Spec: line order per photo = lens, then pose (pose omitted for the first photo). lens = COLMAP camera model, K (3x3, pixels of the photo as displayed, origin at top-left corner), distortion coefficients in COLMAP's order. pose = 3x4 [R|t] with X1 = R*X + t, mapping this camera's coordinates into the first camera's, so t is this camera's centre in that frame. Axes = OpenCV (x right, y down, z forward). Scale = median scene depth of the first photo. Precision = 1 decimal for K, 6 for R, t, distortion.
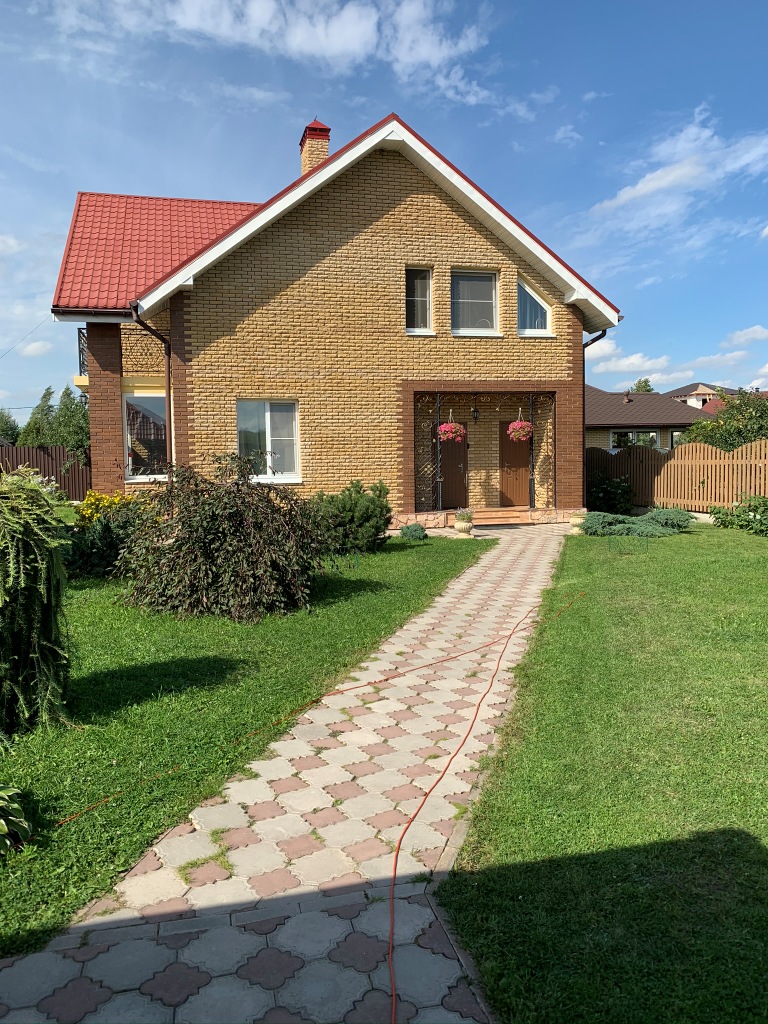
lens RADIAL K [[769.3, 0, 391.0], [0, 769.3, 520.3], [0, 0, 1]] dist [0.004047, -0.011144]
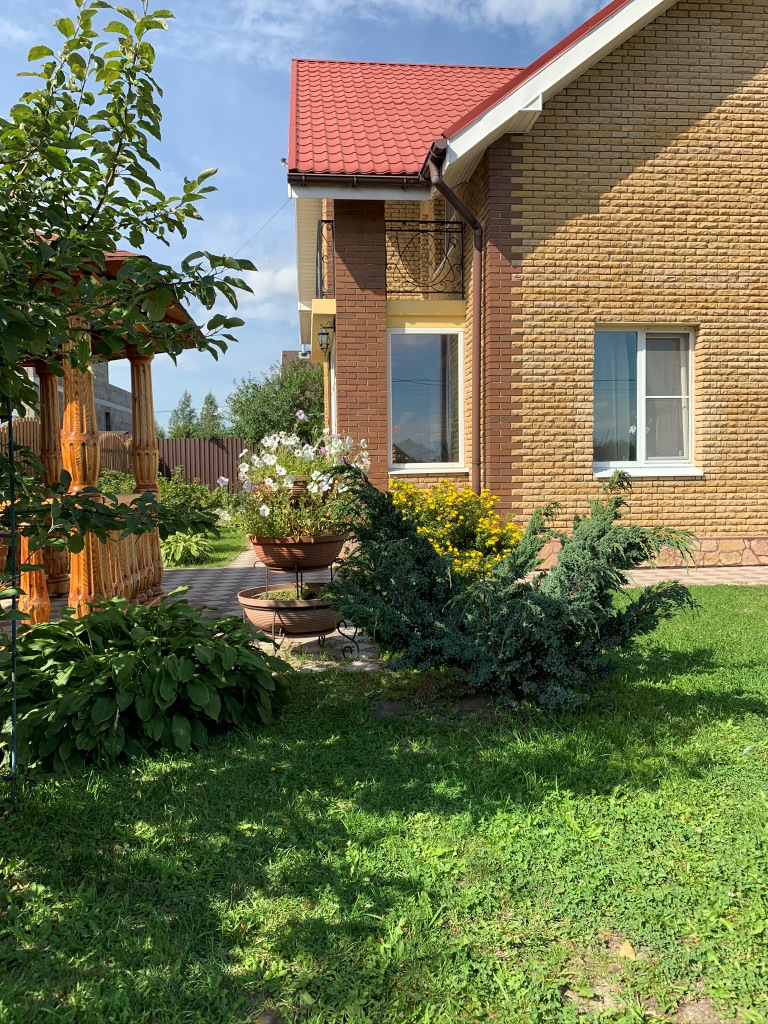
lens RADIAL K [[769.3, 0, 391.0], [0, 769.3, 520.3], [0, 0, 1]] dist [0.004047, -0.011144]
pose [[0.990219, 0.003098, -0.139484, -0.269262], [-0.007711, 0.999441, -0.032543, 0.005165], [0.139305, 0.033301, 0.989689, 0.423166]]
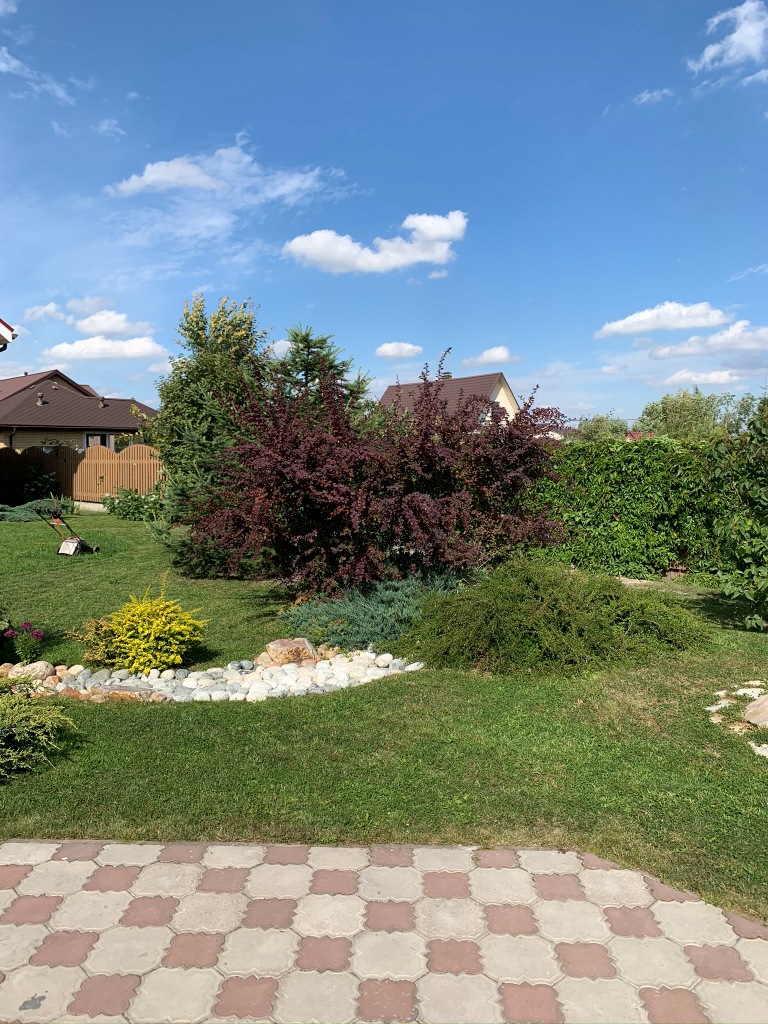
lens RADIAL K [[775.9, 0, 384.0], [0, 775.9, 512.0], [0, 0, 1]] dist [0.011703, -0.010608]
pose [[0.857519, -0.017918, 0.514140, 0.176440], [0.025437, 0.999648, -0.007587, 0.027117], [-0.513823, 0.019585, 0.857673, -0.299965]]
